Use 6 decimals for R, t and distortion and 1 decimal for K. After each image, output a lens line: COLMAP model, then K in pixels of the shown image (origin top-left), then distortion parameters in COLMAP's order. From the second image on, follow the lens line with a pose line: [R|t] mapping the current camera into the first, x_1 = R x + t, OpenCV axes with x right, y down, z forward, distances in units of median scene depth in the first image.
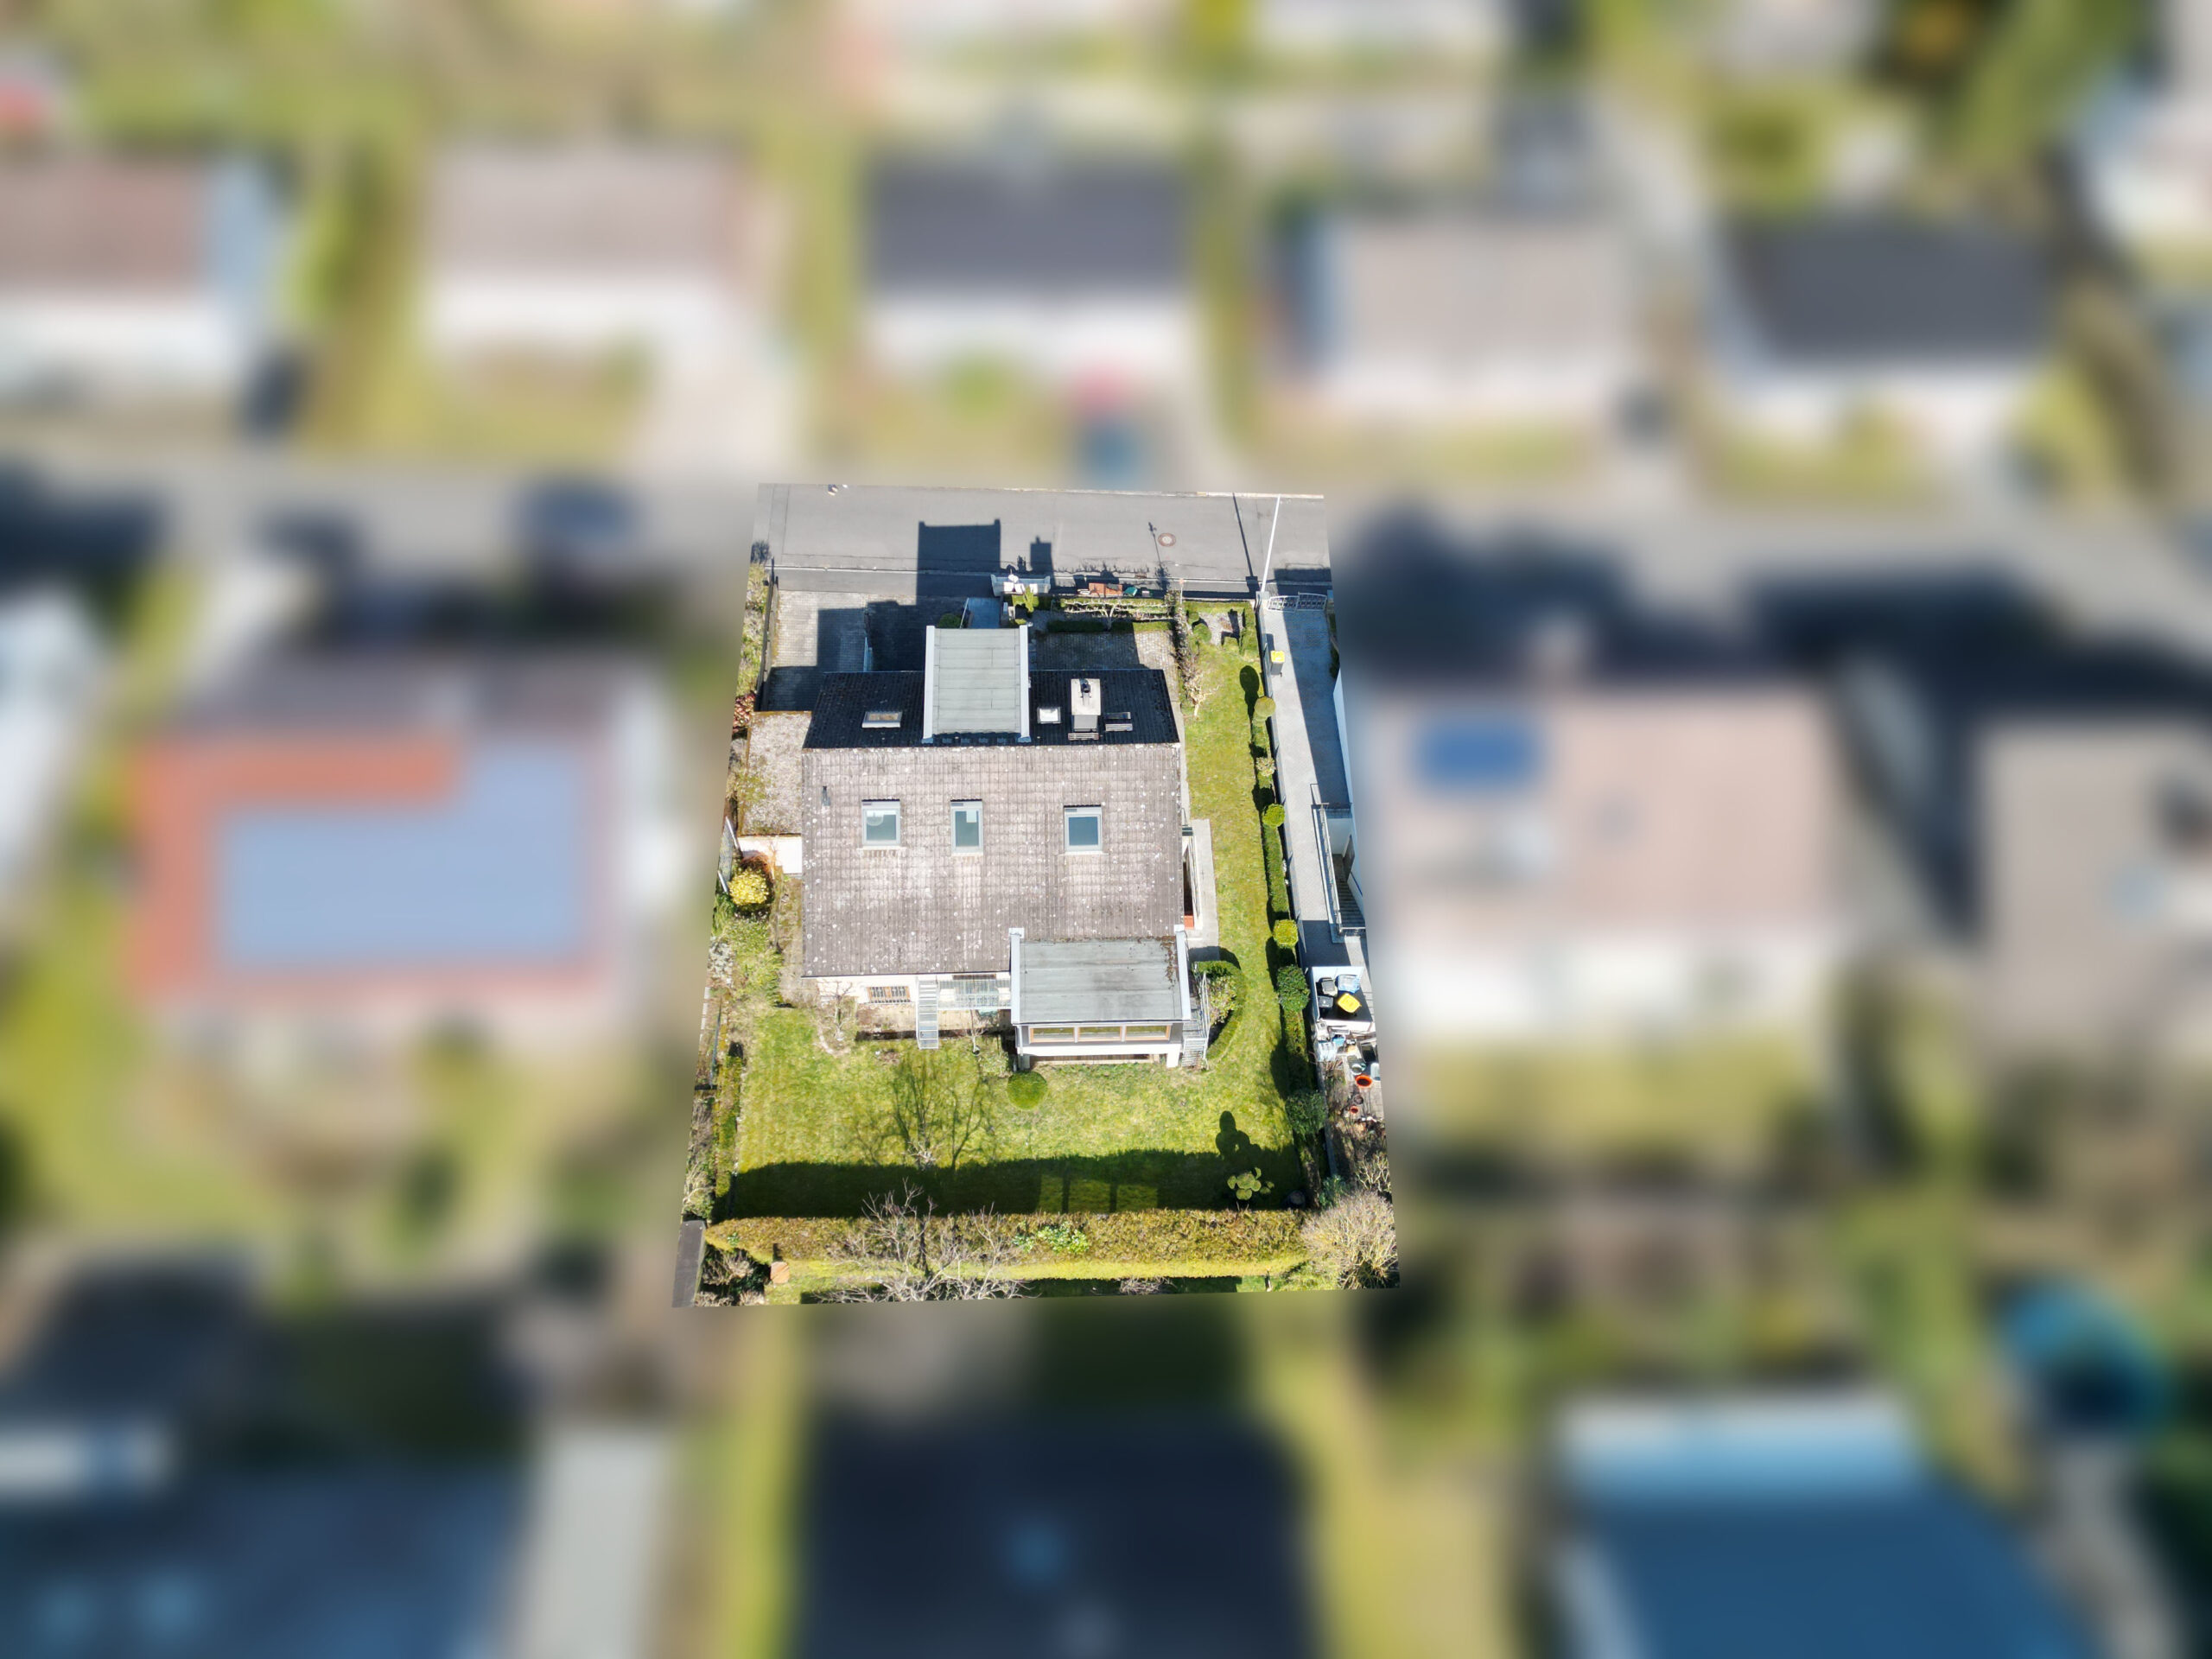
lens RADIAL K [[1575.6, 0, 1109.6], [0, 1575.6, 825.3], [0, 0, 1]] dist [0.057393, -0.008246]
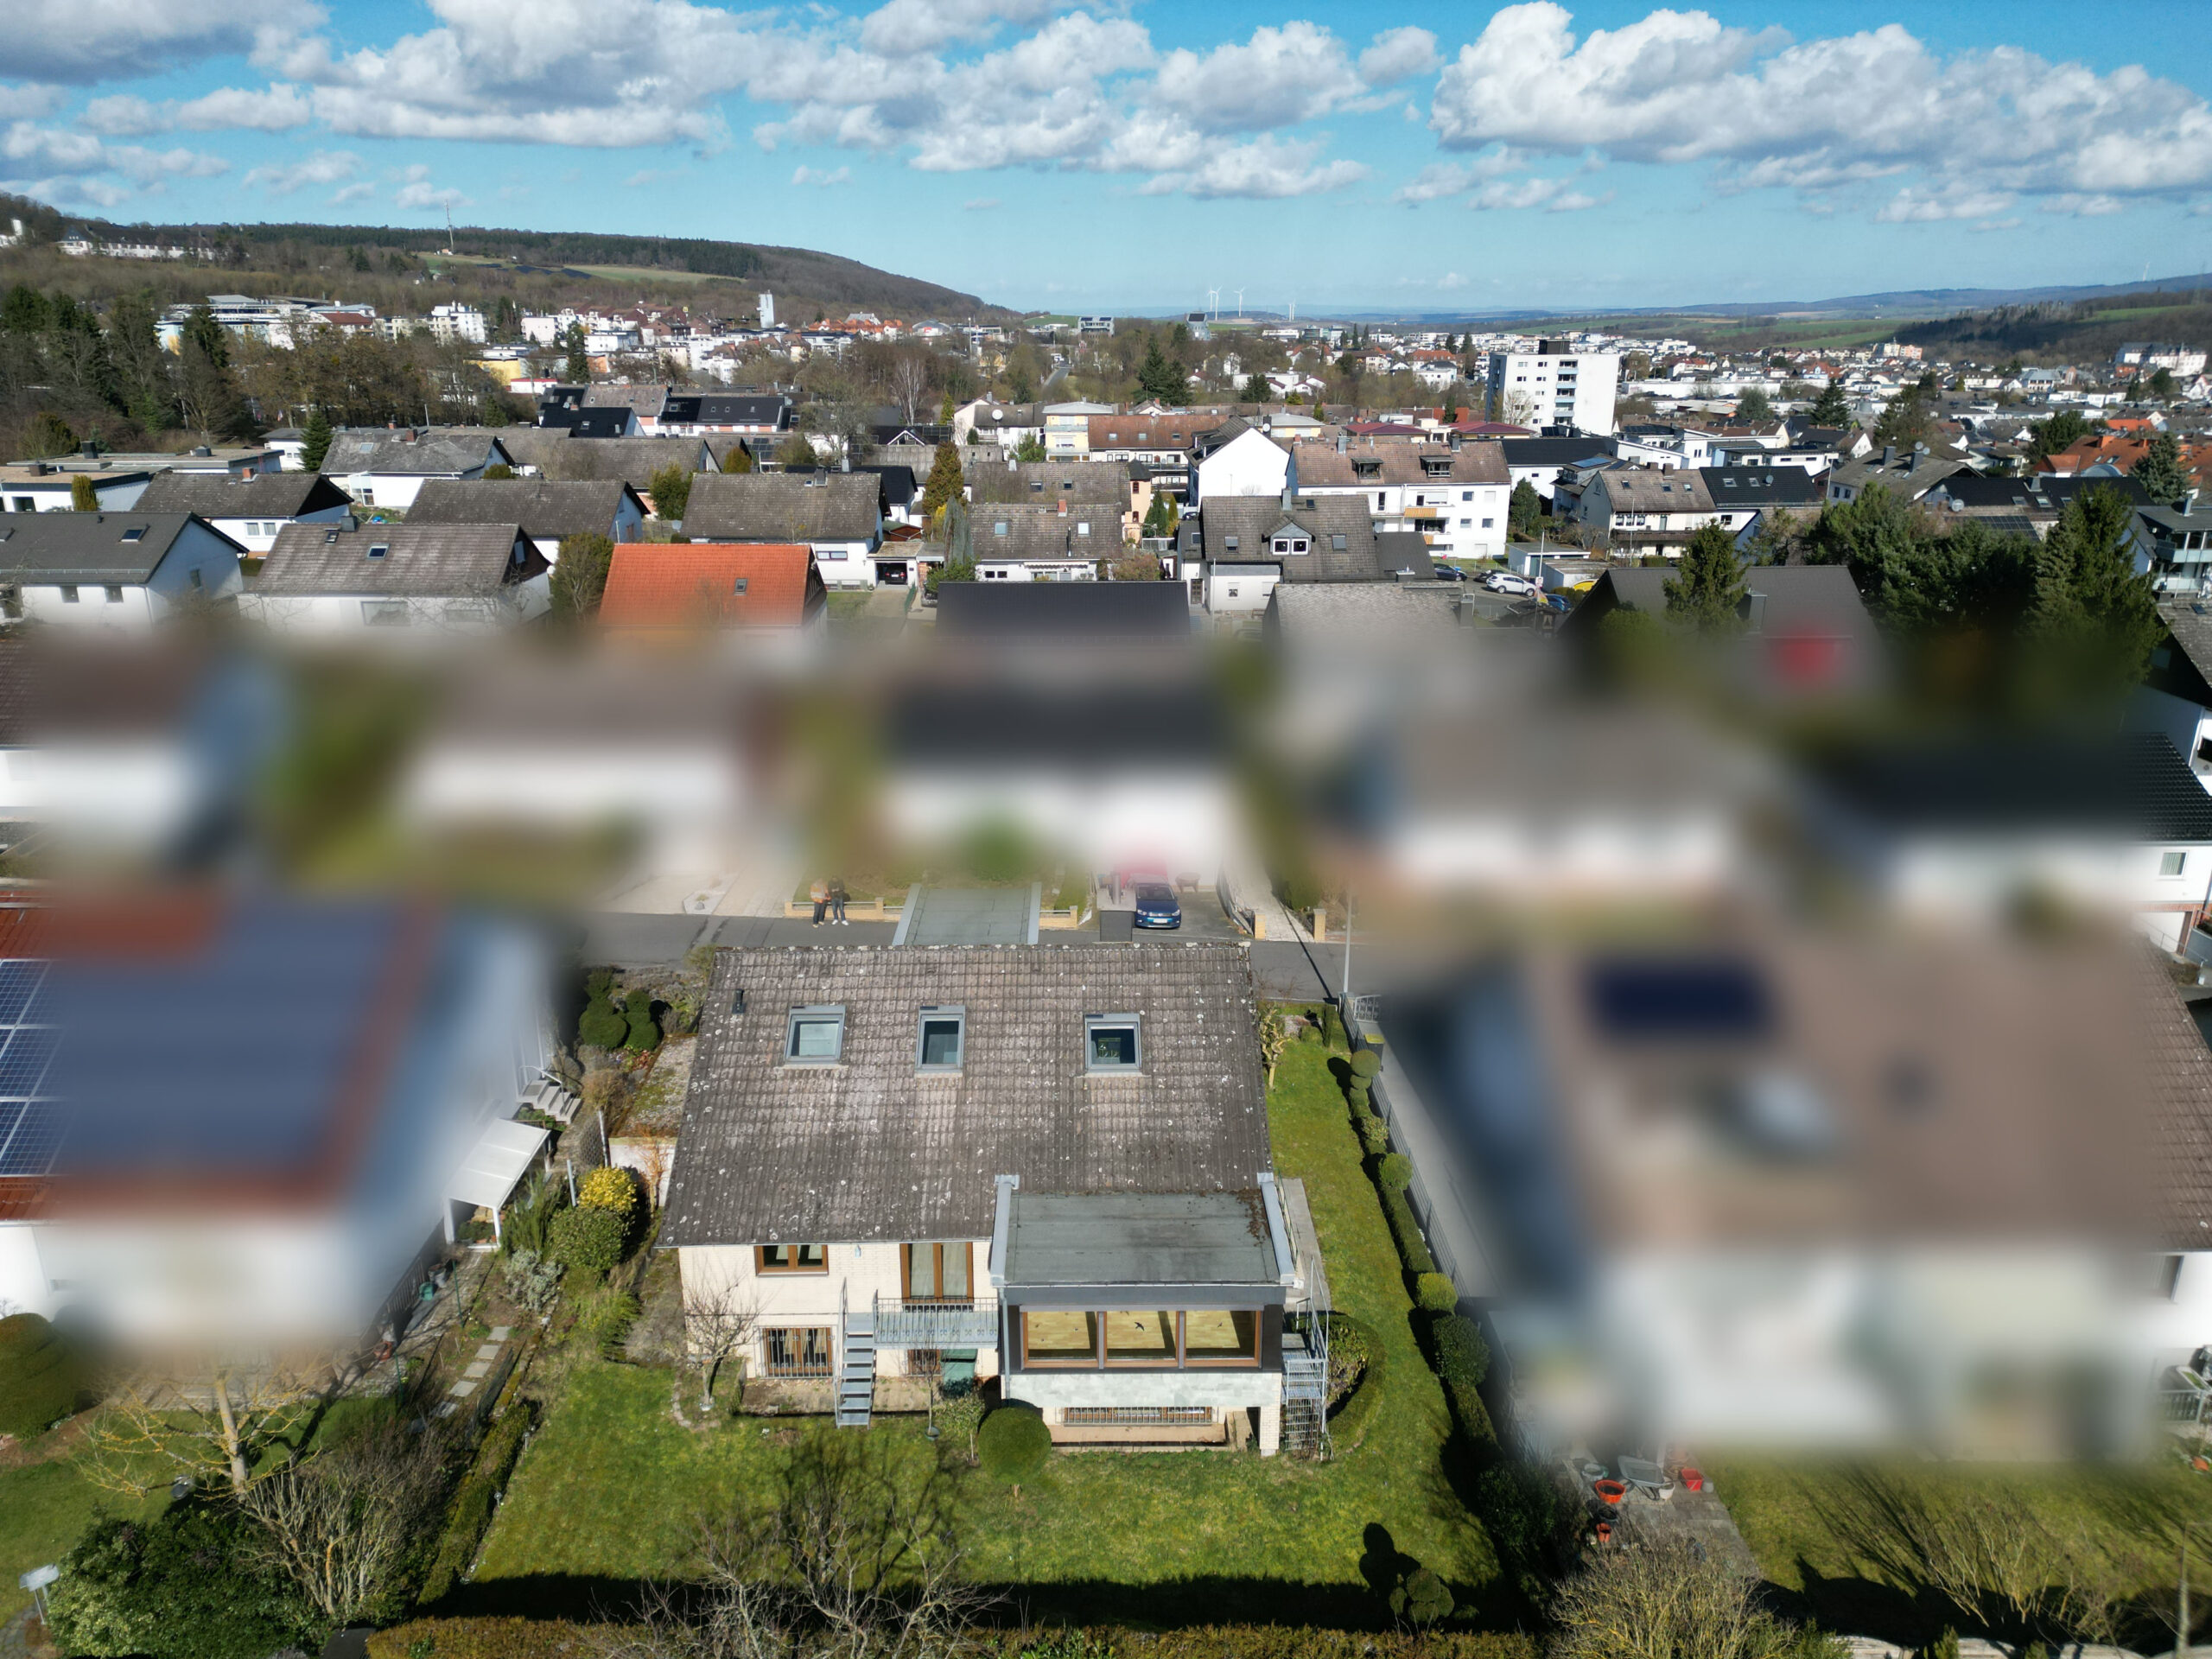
lens RADIAL K [[1575.6, 0, 1095.2], [0, 1575.6, 830.1], [0, 0, 1]] dist [0.057393, -0.008246]
pose [[0.999122, -0.023085, -0.034948, 0.001501], [-0.004005, 0.777908, -0.628365, 0.353775], [0.041692, 0.627953, 0.777133, 0.417420]]
